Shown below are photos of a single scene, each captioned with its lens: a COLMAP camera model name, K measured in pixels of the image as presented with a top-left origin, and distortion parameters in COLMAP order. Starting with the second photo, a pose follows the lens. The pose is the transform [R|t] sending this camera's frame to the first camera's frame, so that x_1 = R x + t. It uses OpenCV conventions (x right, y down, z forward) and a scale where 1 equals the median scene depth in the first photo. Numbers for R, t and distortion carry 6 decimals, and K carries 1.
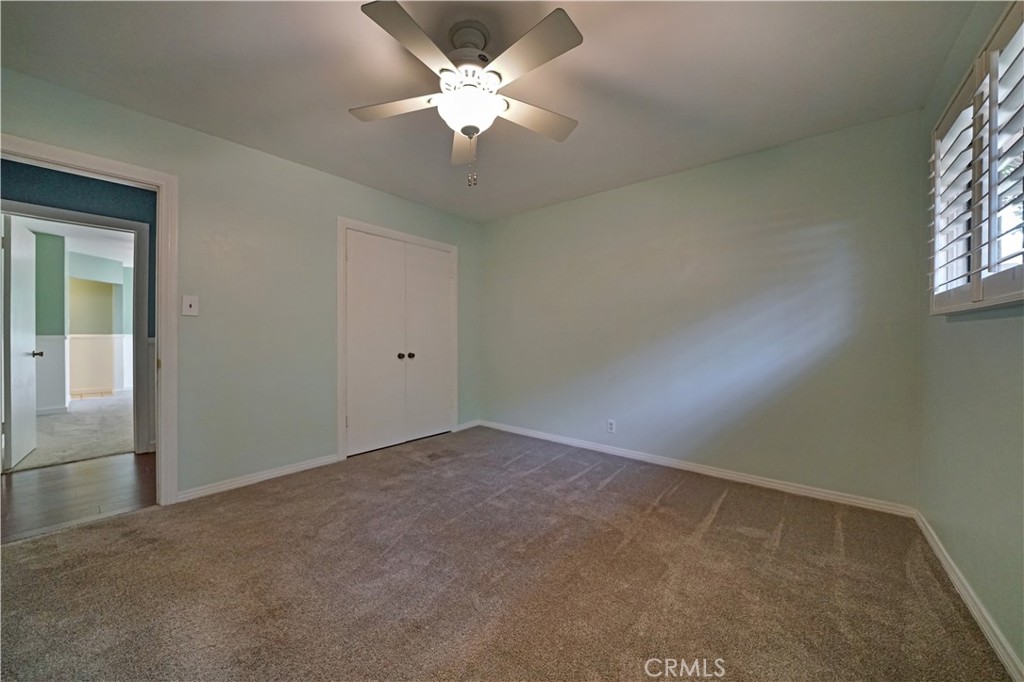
lens RADIAL K [[379.9, 0, 513.4], [0, 379.9, 331.1], [0, 0, 1]] dist [-0.001082, -0.000052]
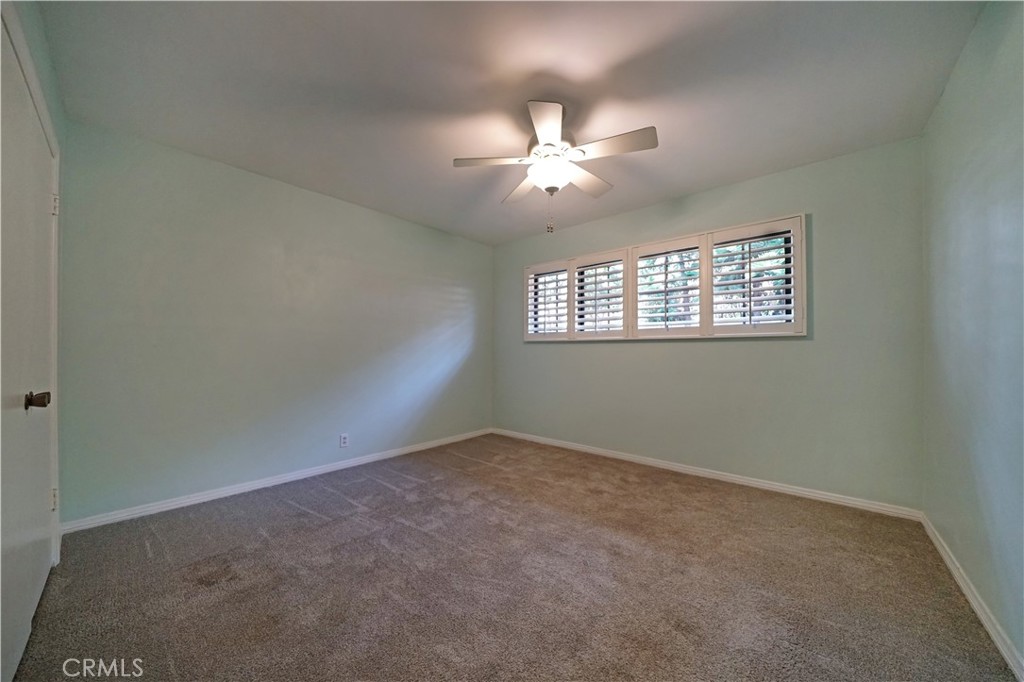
lens RADIAL K [[362.1, 0, 500.4], [0, 362.1, 341.7], [0, 0, 1]] dist [-0.018864, 0.000035]
pose [[0.020871, 0.024548, 0.999481, -0.853334], [-0.021056, 0.999488, -0.024109, 0.011899], [-0.999560, -0.020542, 0.021377, 0.738609]]
